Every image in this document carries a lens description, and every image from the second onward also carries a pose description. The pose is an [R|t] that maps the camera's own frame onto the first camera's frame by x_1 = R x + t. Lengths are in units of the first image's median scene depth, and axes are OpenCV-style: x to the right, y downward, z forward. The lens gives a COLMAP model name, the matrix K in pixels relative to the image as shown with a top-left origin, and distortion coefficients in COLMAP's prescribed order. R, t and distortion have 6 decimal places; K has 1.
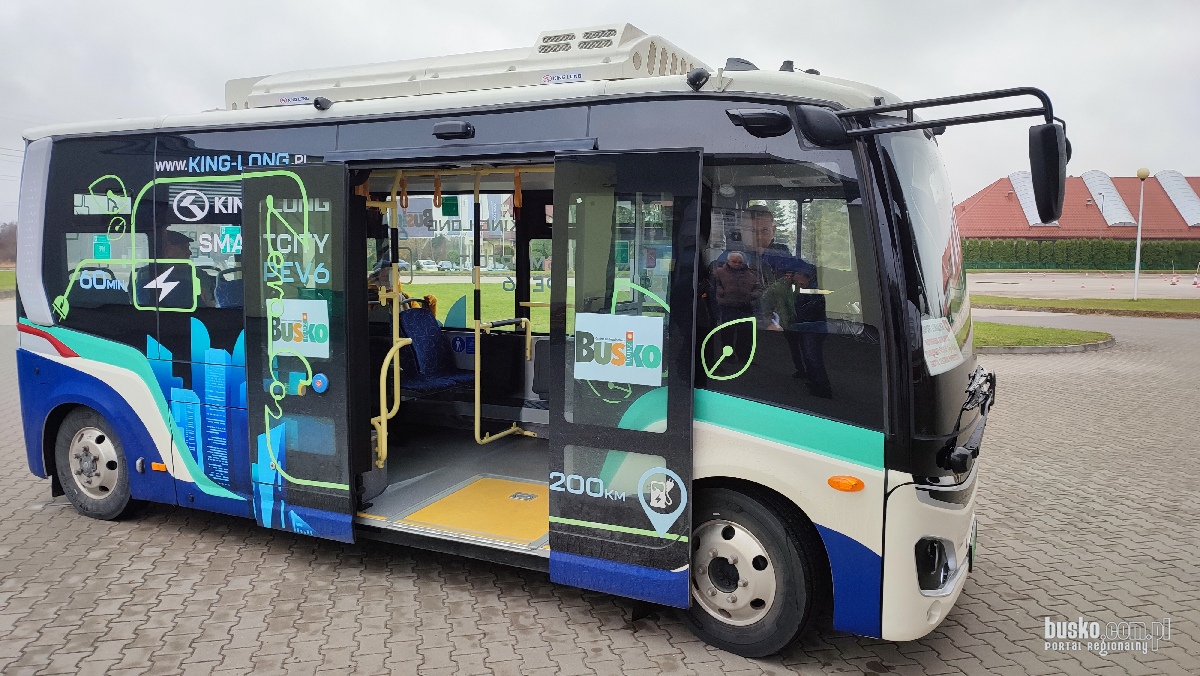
lens RADIAL K [[890.0, 0, 597.9], [0, 890.0, 335.1], [0, 0, 1]] dist [0.035740, -0.009313]
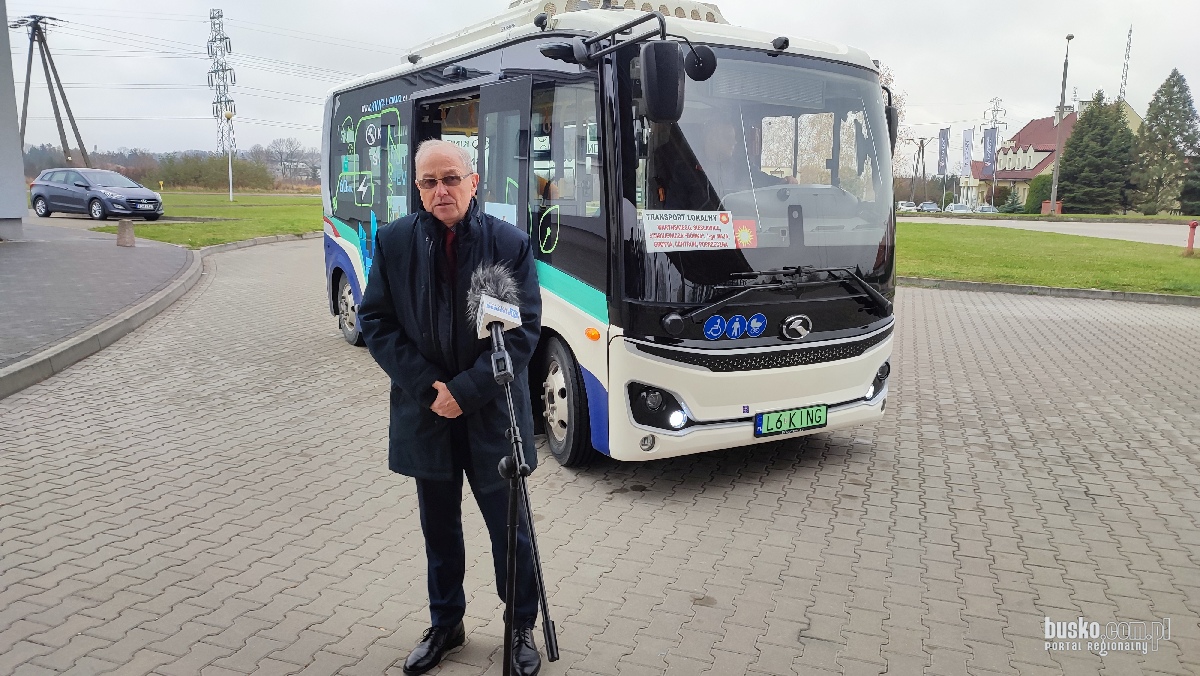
lens RADIAL K [[890.0, 0, 597.9], [0, 890.0, 335.1], [0, 0, 1]] dist [0.035740, -0.009313]
pose [[0.836471, 0.095654, -0.539599, 0.753890], [-0.062035, 0.994847, 0.080190, 0.049061], [0.544489, -0.033603, 0.838095, -0.058568]]
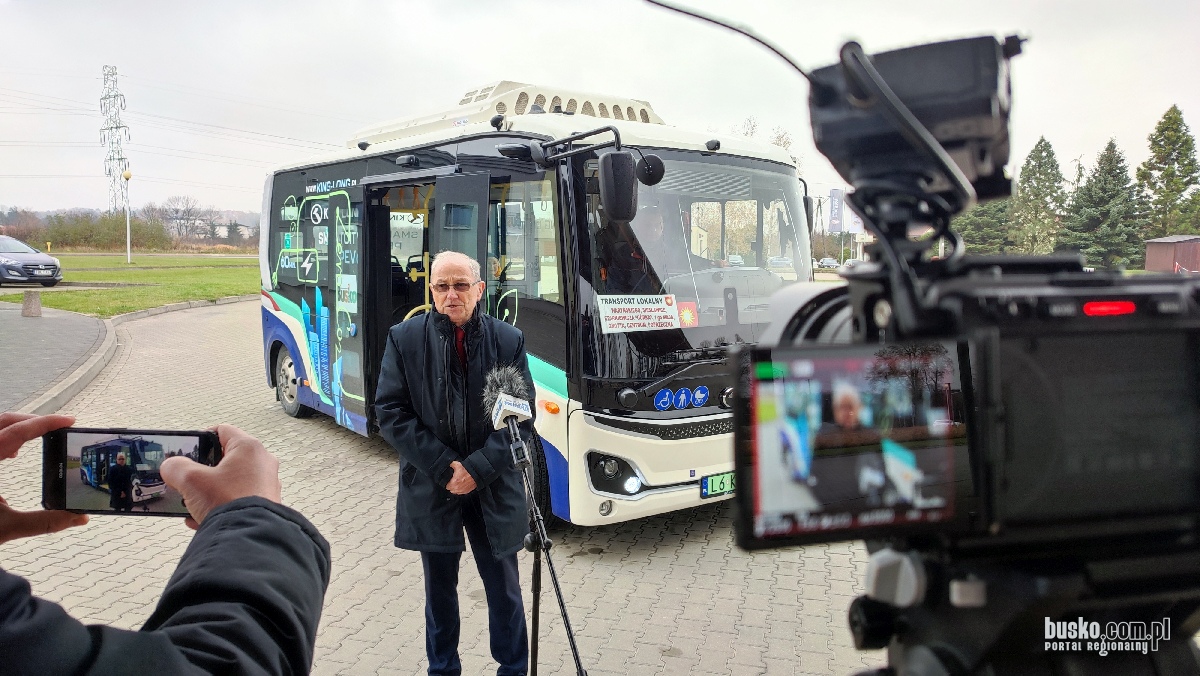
lens RADIAL K [[892.1, 0, 600.0], [0, 892.1, 338.0], [0, 0, 1]] dist [0.039427, -0.001656]
pose [[0.888971, 0.049904, -0.455236, 0.752316], [-0.047492, 0.998731, 0.016744, 0.022102], [0.455494, 0.006735, 0.890213, -0.166018]]
